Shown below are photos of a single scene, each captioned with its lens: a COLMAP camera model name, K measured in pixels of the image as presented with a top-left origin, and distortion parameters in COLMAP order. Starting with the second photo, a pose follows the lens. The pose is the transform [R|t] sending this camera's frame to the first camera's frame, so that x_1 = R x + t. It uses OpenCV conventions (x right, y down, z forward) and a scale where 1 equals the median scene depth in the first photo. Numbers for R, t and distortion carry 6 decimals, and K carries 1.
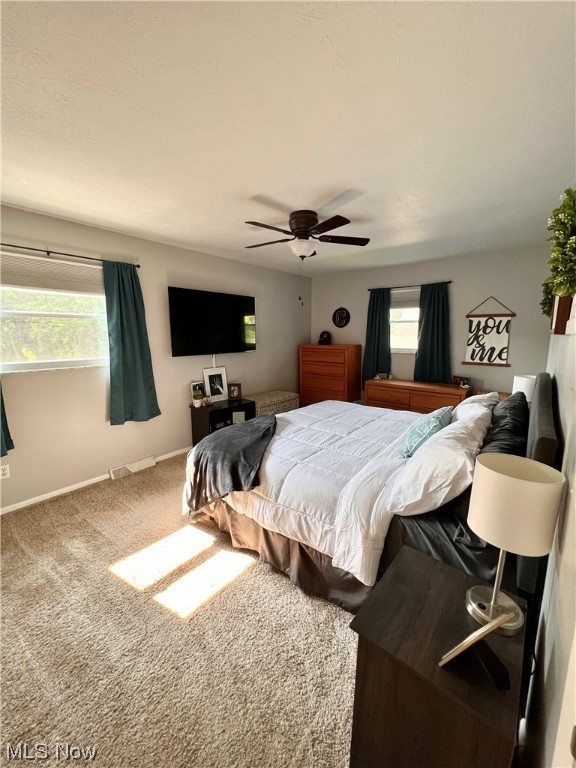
lens RADIAL K [[309.0, 0, 290.5], [0, 309.0, 383.1], [0, 0, 1]] dist [-0.002349, 0.000229]
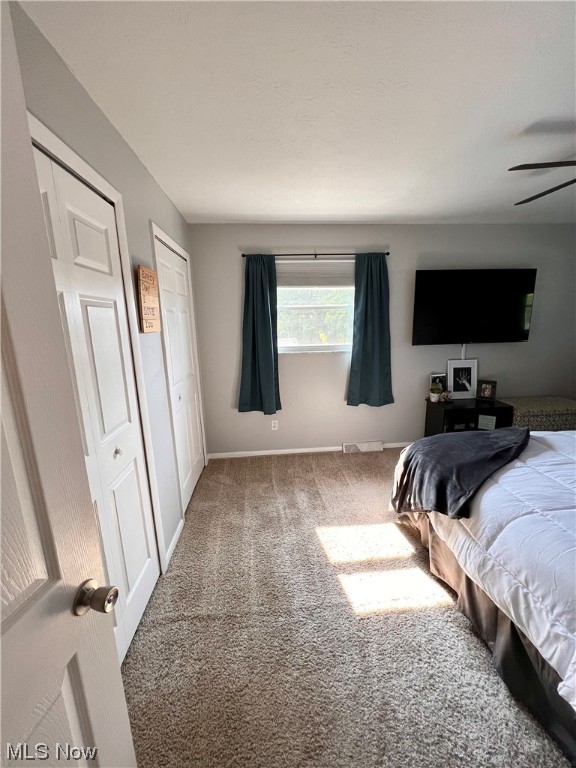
lens RADIAL K [[309.0, 0, 290.5], [0, 309.0, 383.1], [0, 0, 1]] dist [-0.002349, 0.000229]
pose [[0.683150, 0.130305, -0.718559, 0.089369], [-0.093924, 0.991458, 0.090497, -0.030226], [0.724213, 0.005667, 0.689553, 0.107888]]
